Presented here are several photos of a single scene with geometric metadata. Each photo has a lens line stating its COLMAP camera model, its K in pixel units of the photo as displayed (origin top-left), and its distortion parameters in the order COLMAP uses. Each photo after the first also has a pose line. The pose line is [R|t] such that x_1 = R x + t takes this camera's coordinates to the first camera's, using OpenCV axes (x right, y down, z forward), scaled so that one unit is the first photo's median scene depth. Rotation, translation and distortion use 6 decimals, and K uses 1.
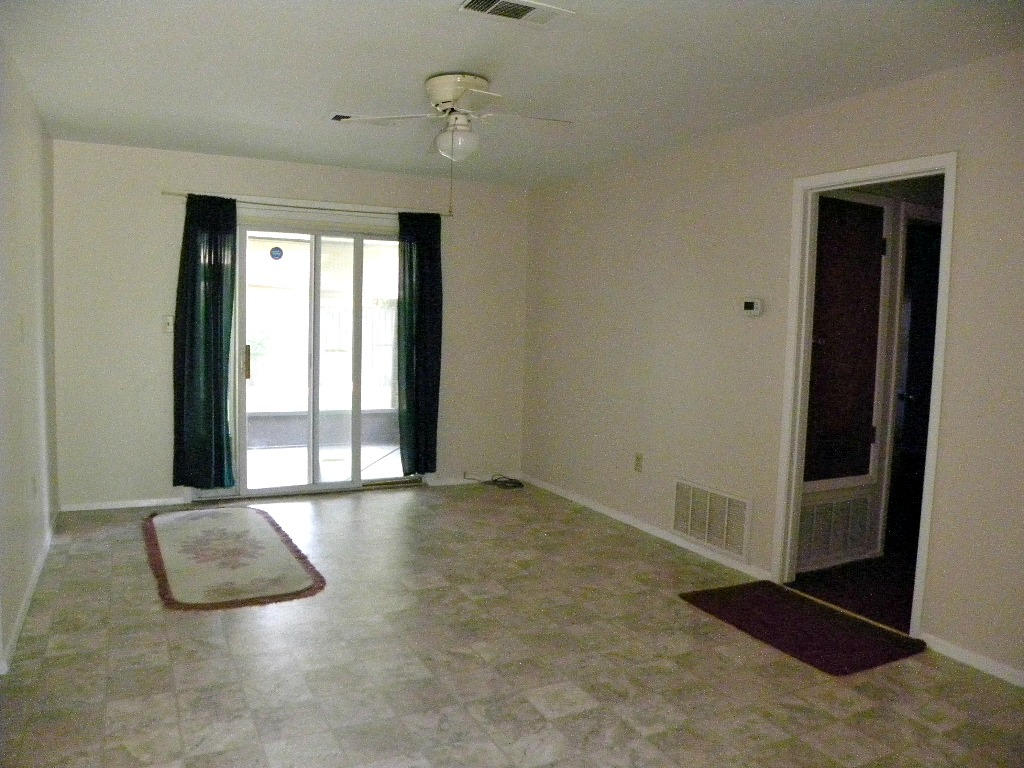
lens RADIAL K [[787.8, 0, 511.2], [0, 787.8, 386.5], [0, 0, 1]] dist [-0.136632, 0.062942]
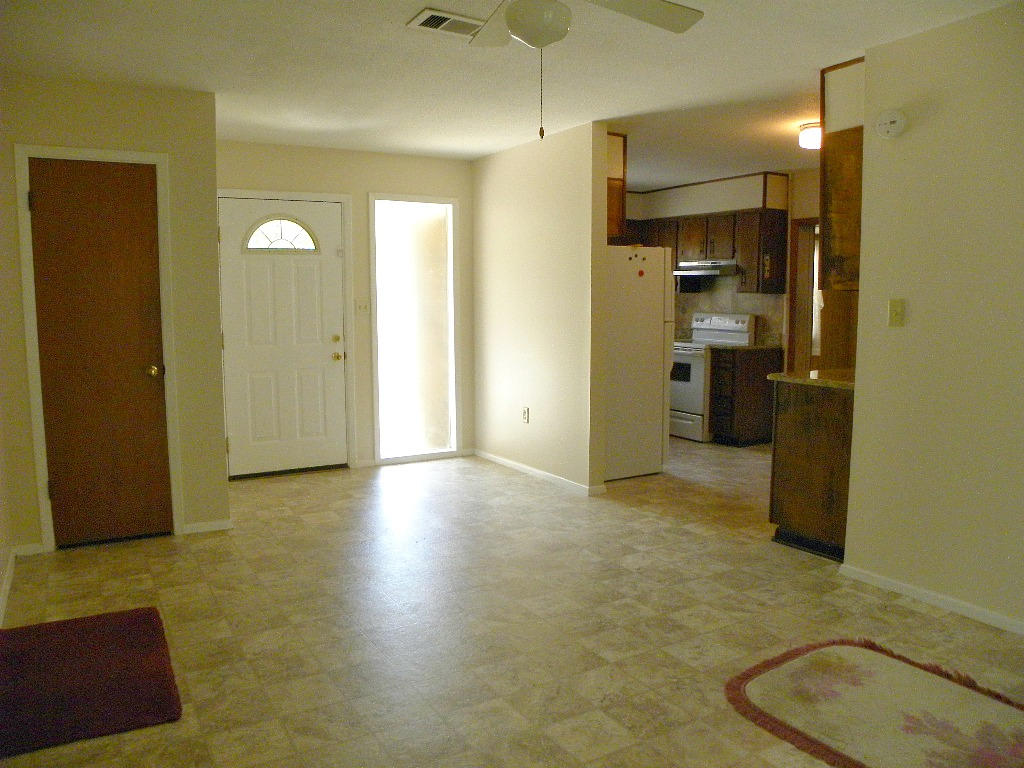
lens RADIAL K [[787.8, 0, 511.2], [0, 787.8, 386.5], [0, 0, 1]] dist [-0.136632, 0.062942]
pose [[-0.997929, -0.021991, -0.060456, -0.014116], [-0.033072, 0.981440, 0.188895, -0.150059], [0.055180, 0.190503, -0.980135, 1.954105]]
